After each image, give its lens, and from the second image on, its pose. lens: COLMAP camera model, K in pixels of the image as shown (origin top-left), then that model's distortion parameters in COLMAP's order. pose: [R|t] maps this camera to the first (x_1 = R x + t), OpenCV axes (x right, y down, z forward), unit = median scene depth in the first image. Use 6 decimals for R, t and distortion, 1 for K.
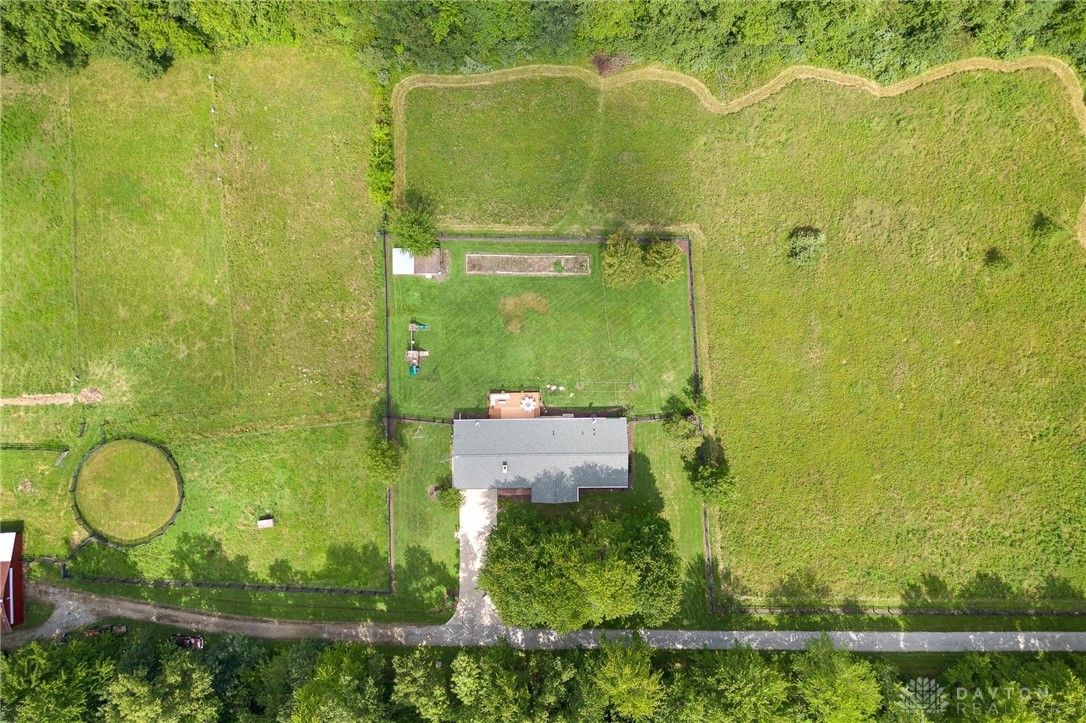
lens RADIAL K [[758.0, 0, 542.7], [0, 758.0, 359.3], [0, 0, 1]] dist [0.029457, -0.030141]
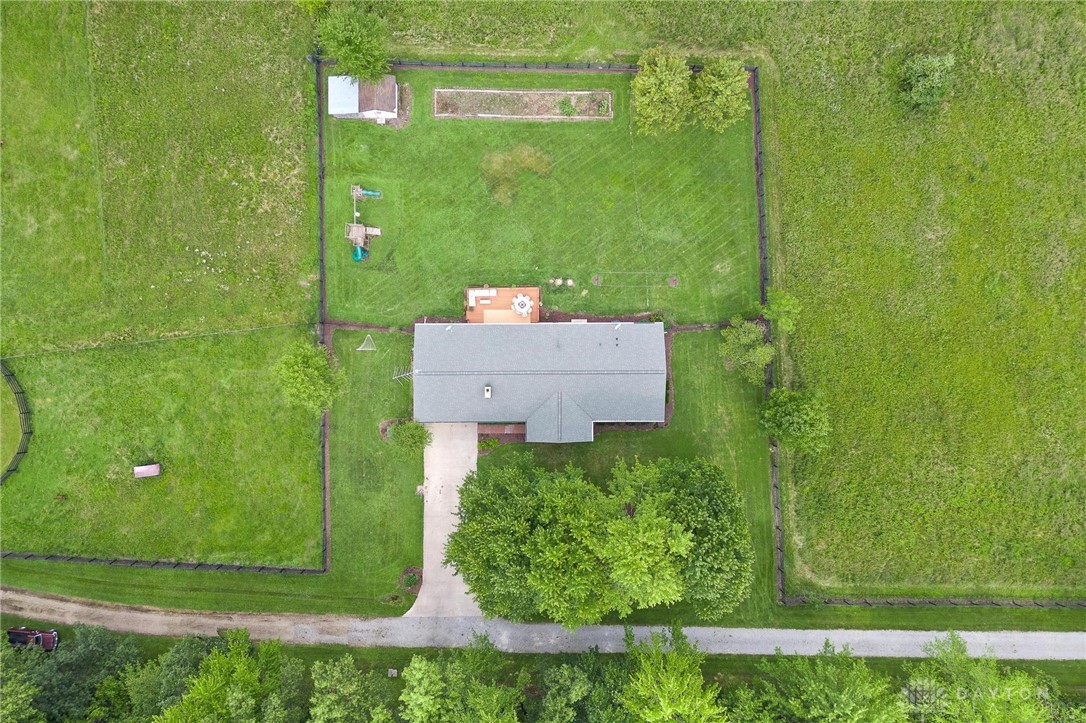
lens RADIAL K [[758.0, 0, 540.8], [0, 758.0, 366.0], [0, 0, 1]] dist [0.029457, -0.030141]
pose [[0.999976, 0.006380, -0.002851, 0.000349], [-0.006375, 0.999978, 0.001893, 0.115293], [0.002863, -0.001875, 0.999994, 0.299581]]
